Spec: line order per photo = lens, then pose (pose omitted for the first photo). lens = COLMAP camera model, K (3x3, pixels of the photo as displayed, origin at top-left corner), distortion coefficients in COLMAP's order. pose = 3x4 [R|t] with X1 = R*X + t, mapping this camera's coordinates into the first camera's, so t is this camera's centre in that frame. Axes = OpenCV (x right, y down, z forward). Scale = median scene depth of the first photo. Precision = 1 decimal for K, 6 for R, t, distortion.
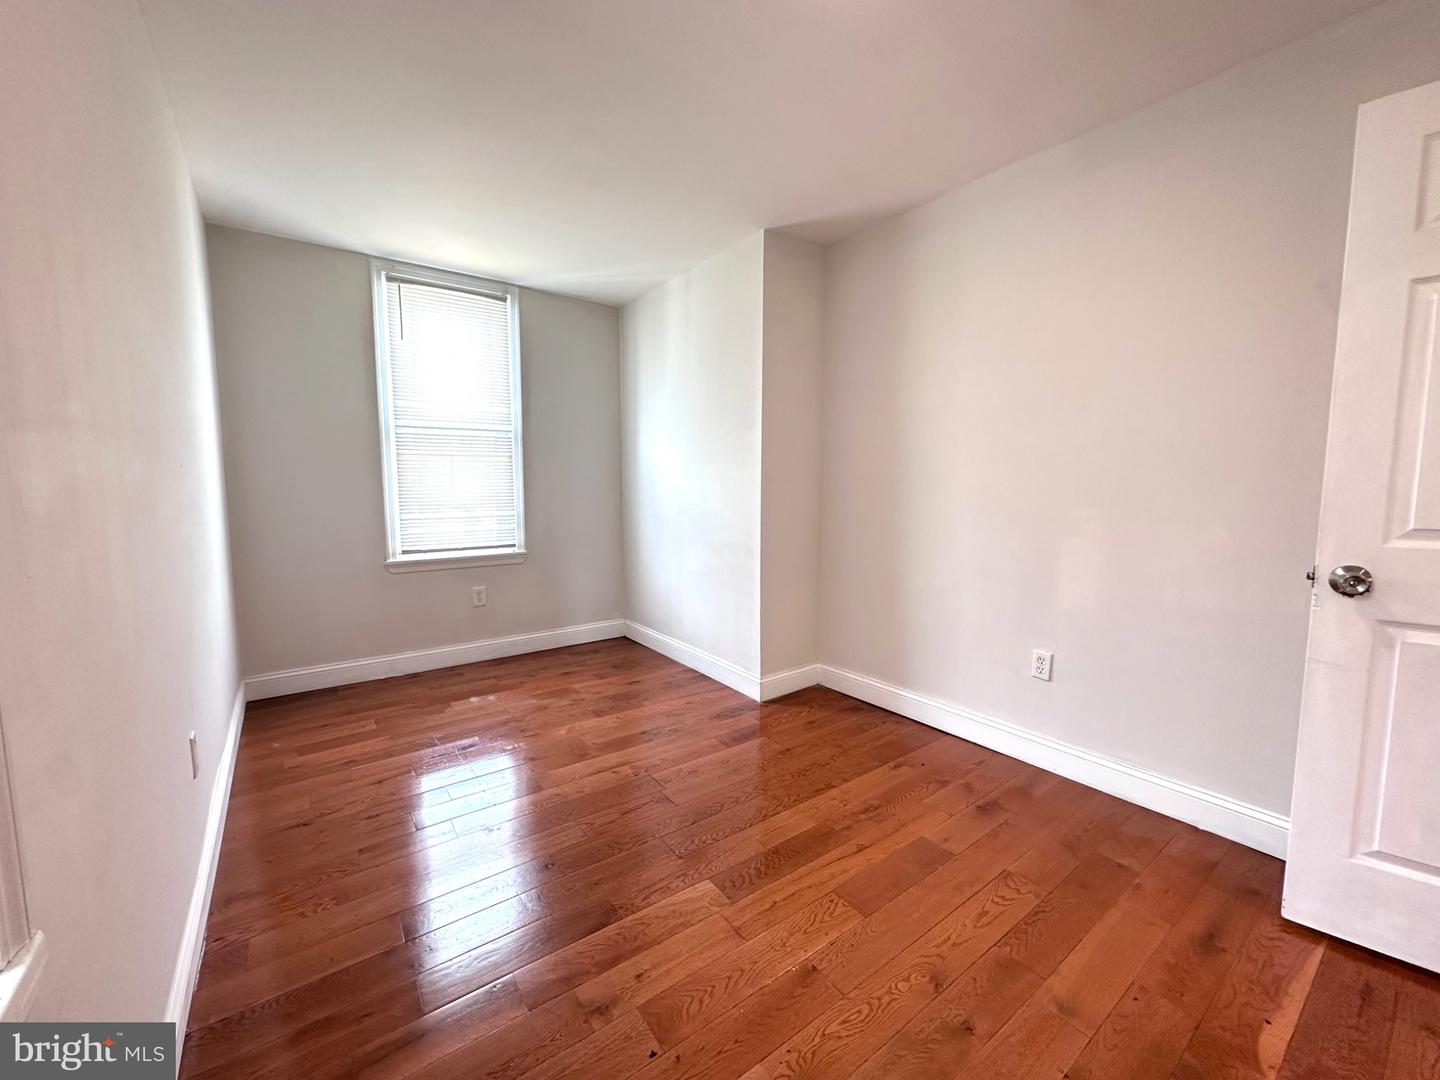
lens RADIAL K [[573.0, 0, 723.0], [0, 573.0, 540.2], [0, 0, 1]] dist [-0.000709, 0.000471]
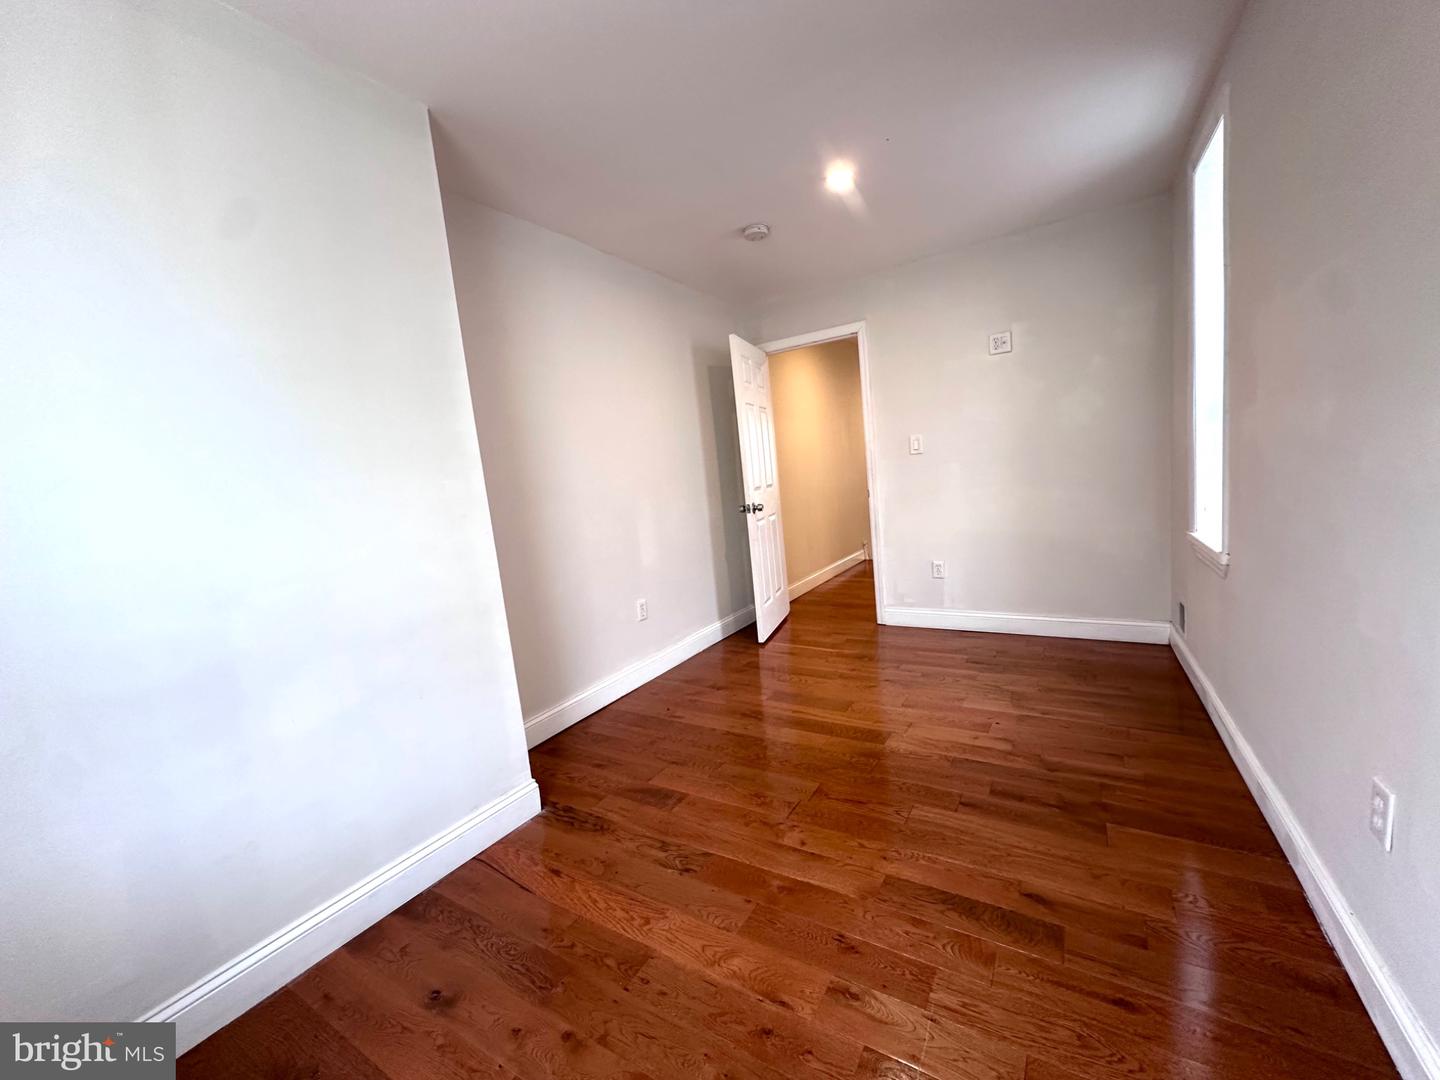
lens RADIAL K [[573.0, 0, 723.0], [0, 573.0, 540.2], [0, 0, 1]] dist [-0.000709, 0.000471]
pose [[-0.375574, -0.071457, 0.924034, -0.766472], [0.186495, 0.970802, 0.150874, -0.120252], [-0.907835, 0.228992, -0.351281, 1.170965]]
